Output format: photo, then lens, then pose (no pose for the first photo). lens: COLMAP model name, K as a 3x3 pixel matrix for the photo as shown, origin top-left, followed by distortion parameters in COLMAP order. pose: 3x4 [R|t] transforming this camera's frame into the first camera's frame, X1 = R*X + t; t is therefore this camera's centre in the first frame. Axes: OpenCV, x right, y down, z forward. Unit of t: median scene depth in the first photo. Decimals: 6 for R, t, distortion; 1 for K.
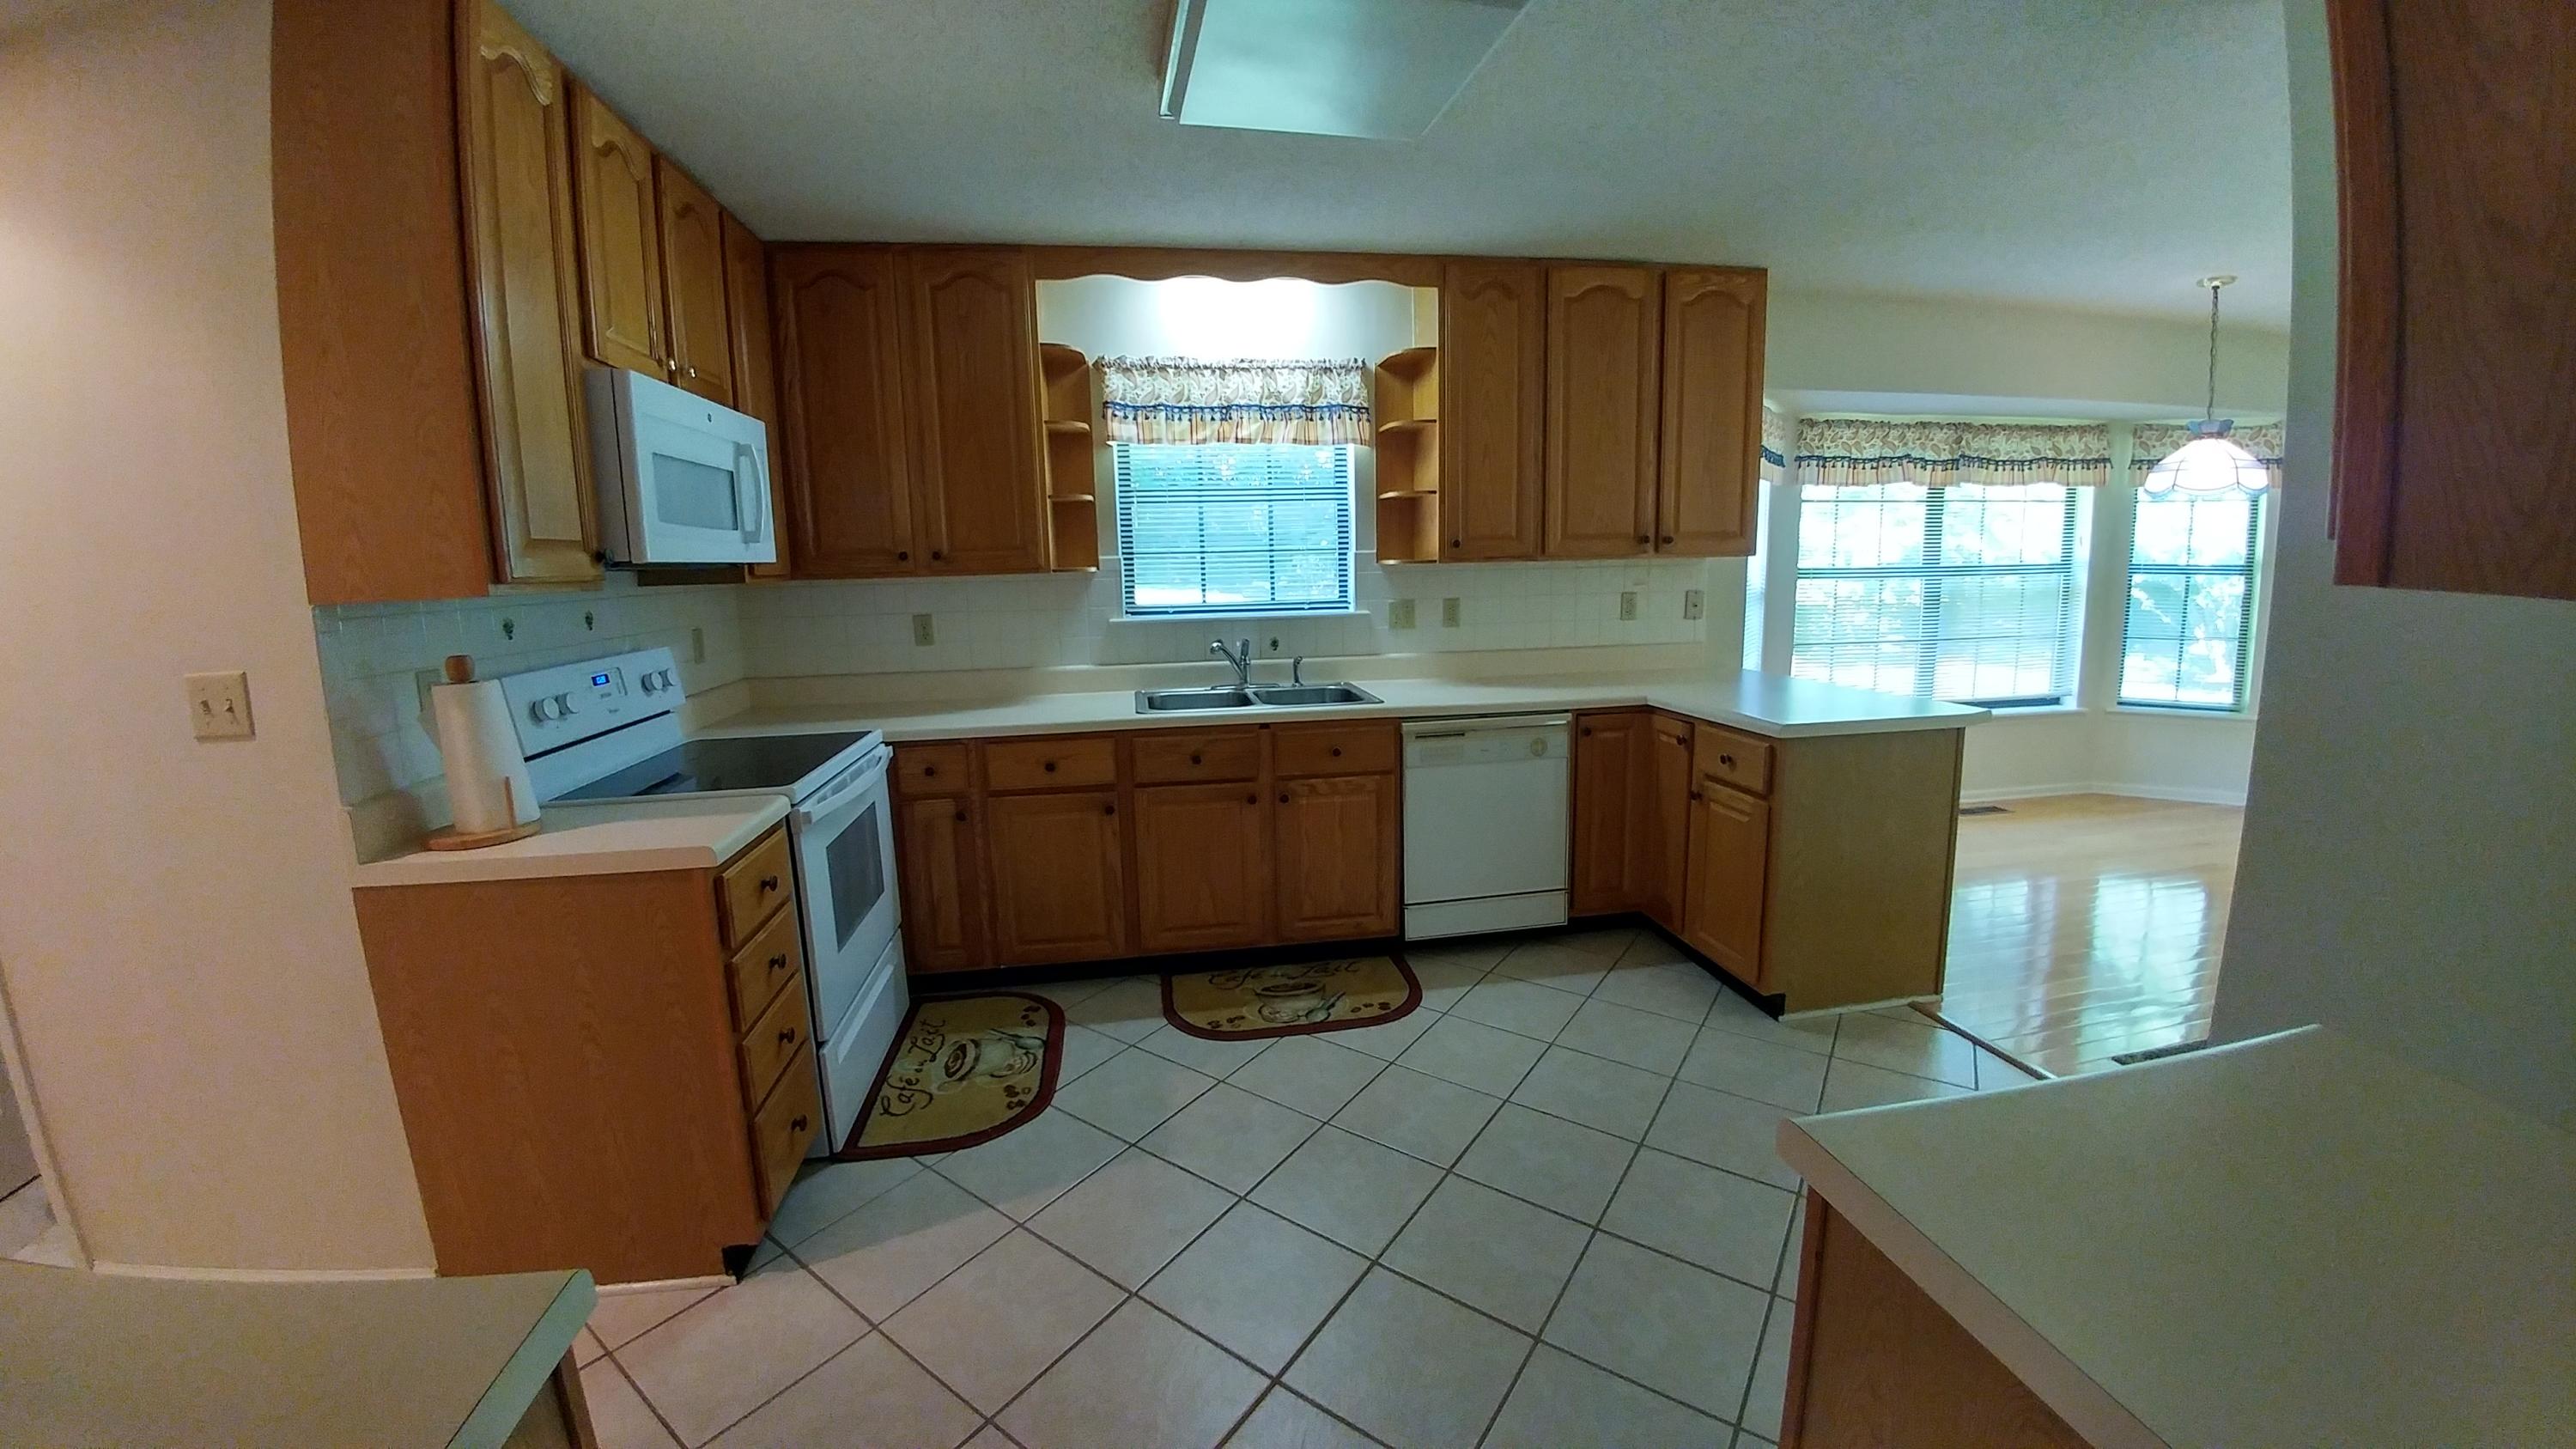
lens RADIAL K [[950.0, 0, 1288.6], [0, 950.0, 708.4], [0, 0, 1]] dist [-0.033523, -0.001197]
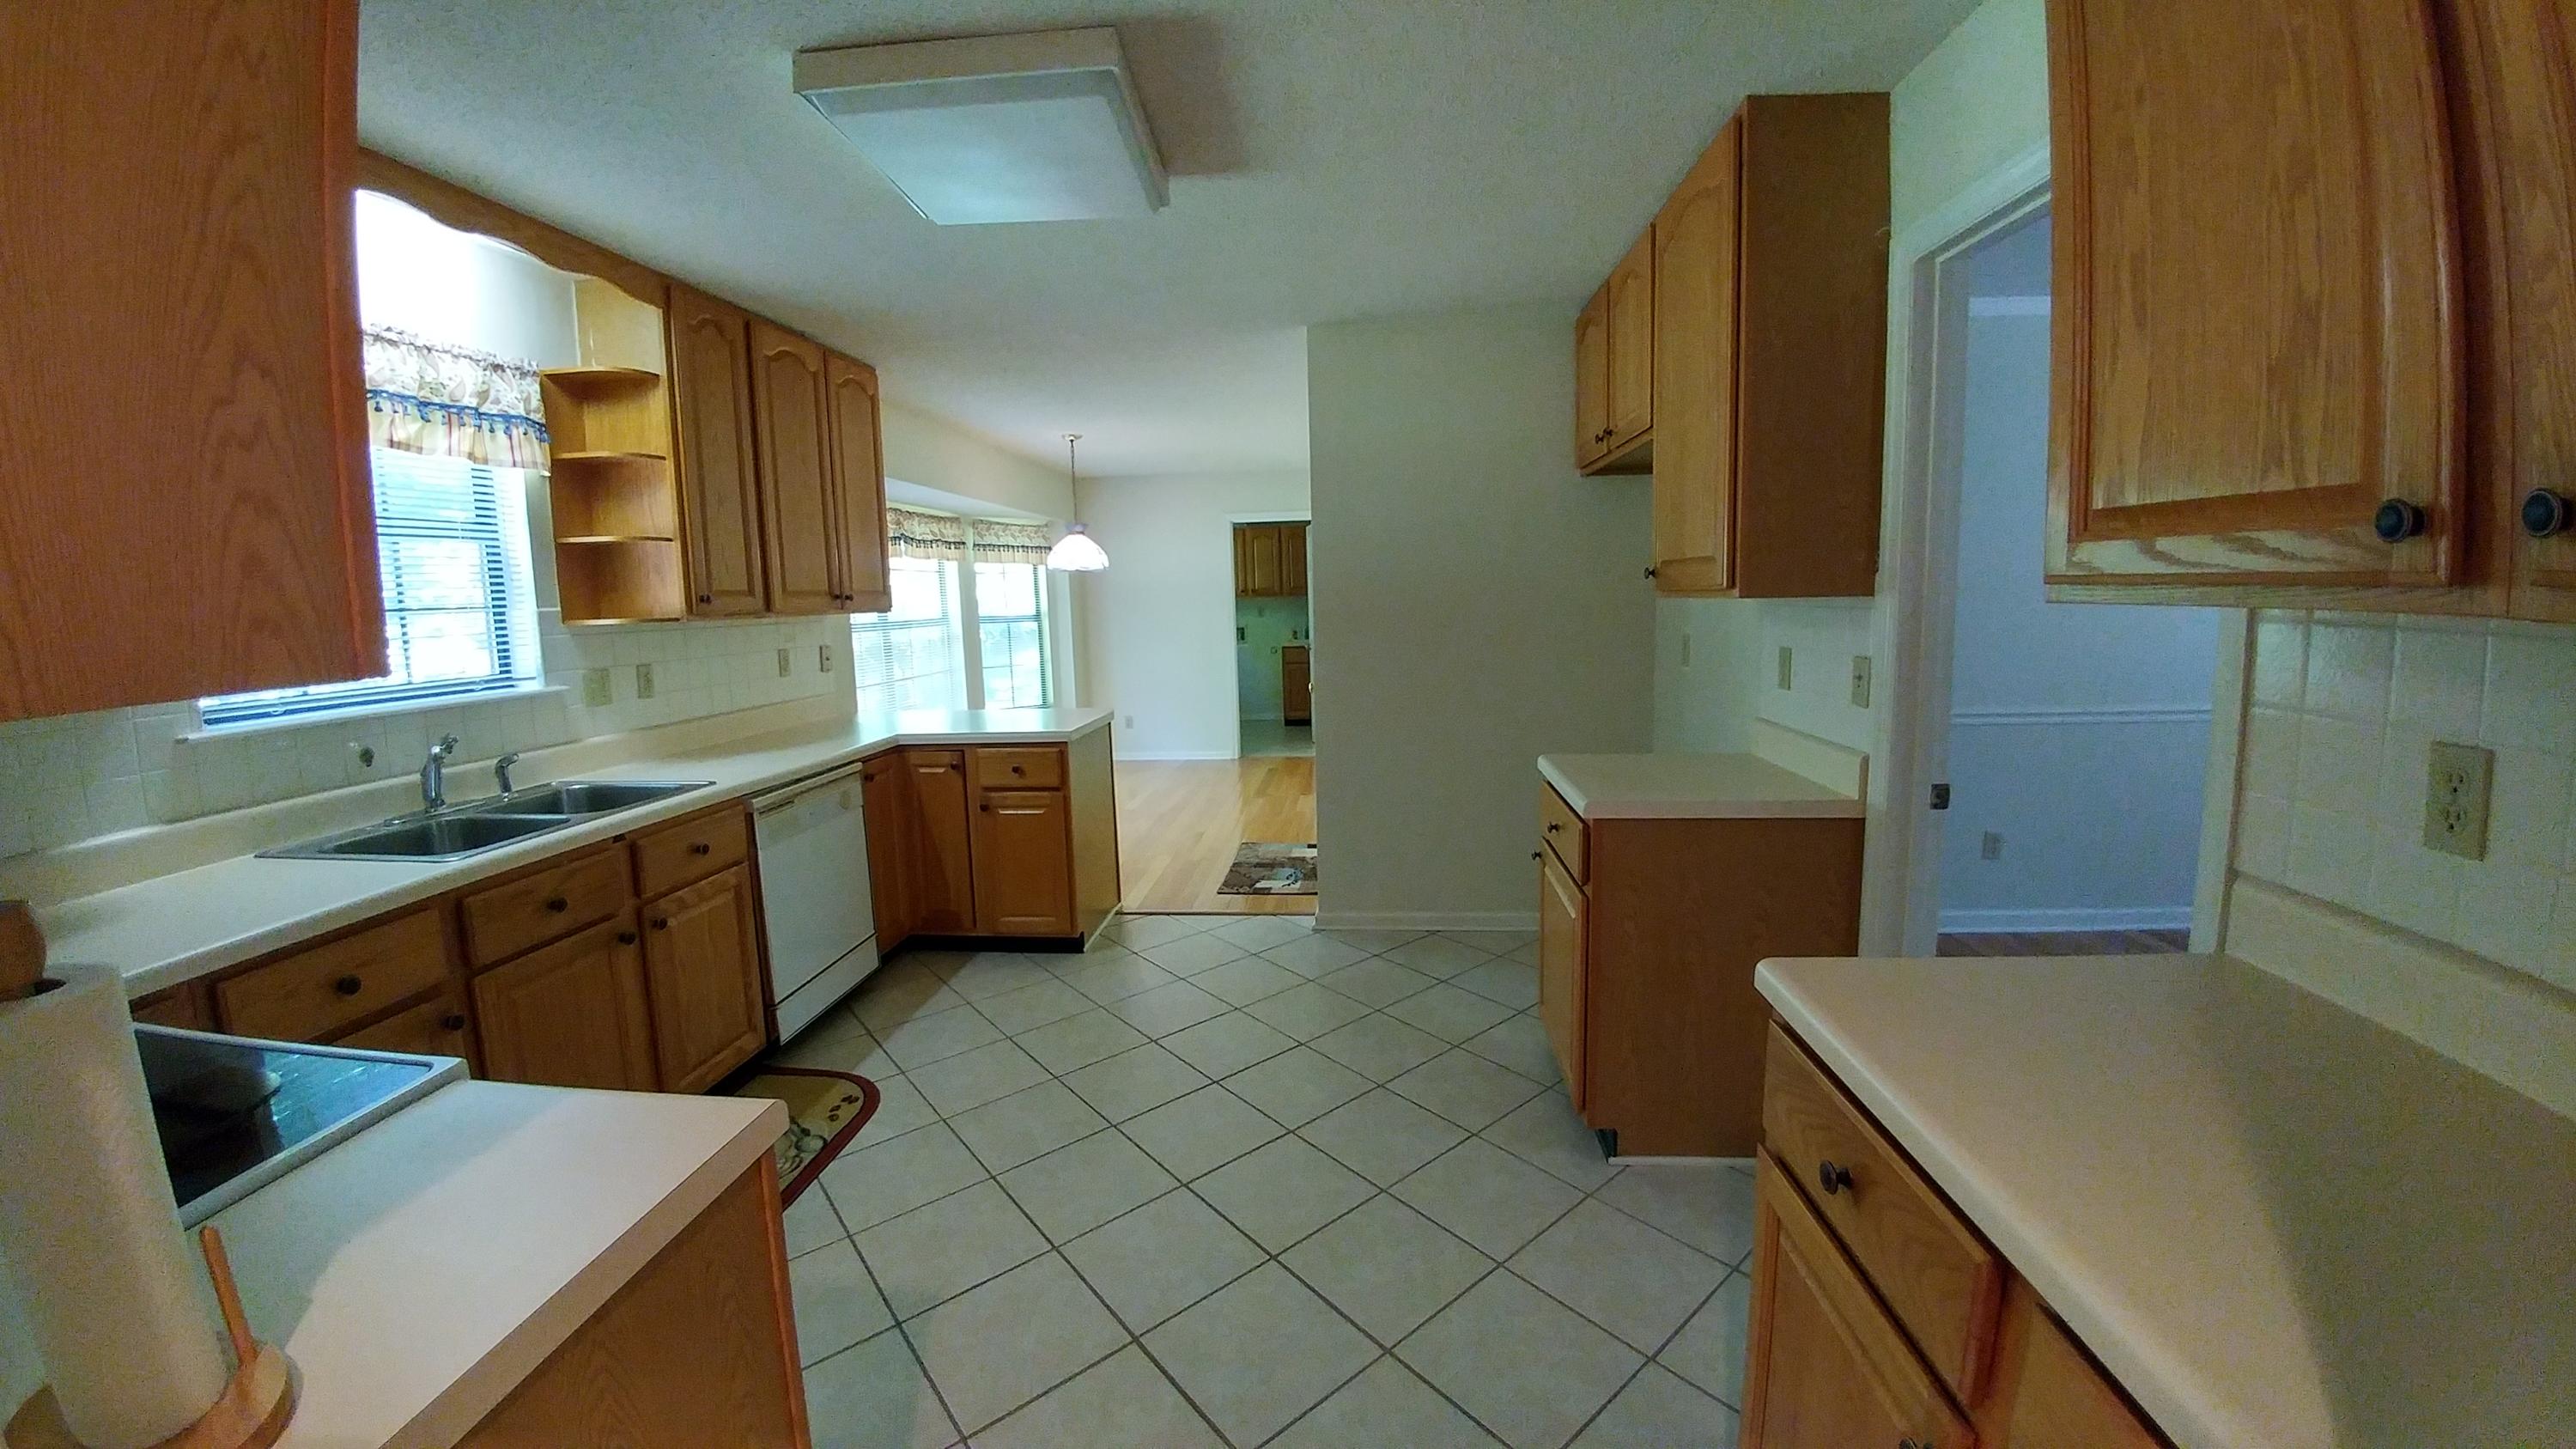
lens RADIAL K [[927.2, 0, 1298.5], [0, 927.2, 698.9], [0, 0, 1]] dist [-0.017904, -0.000286]
pose [[0.257454, -0.095153, 0.961594, -0.467082], [0.171216, 0.983886, 0.051518, -0.028064], [-0.951001, 0.151377, 0.269597, 0.226658]]
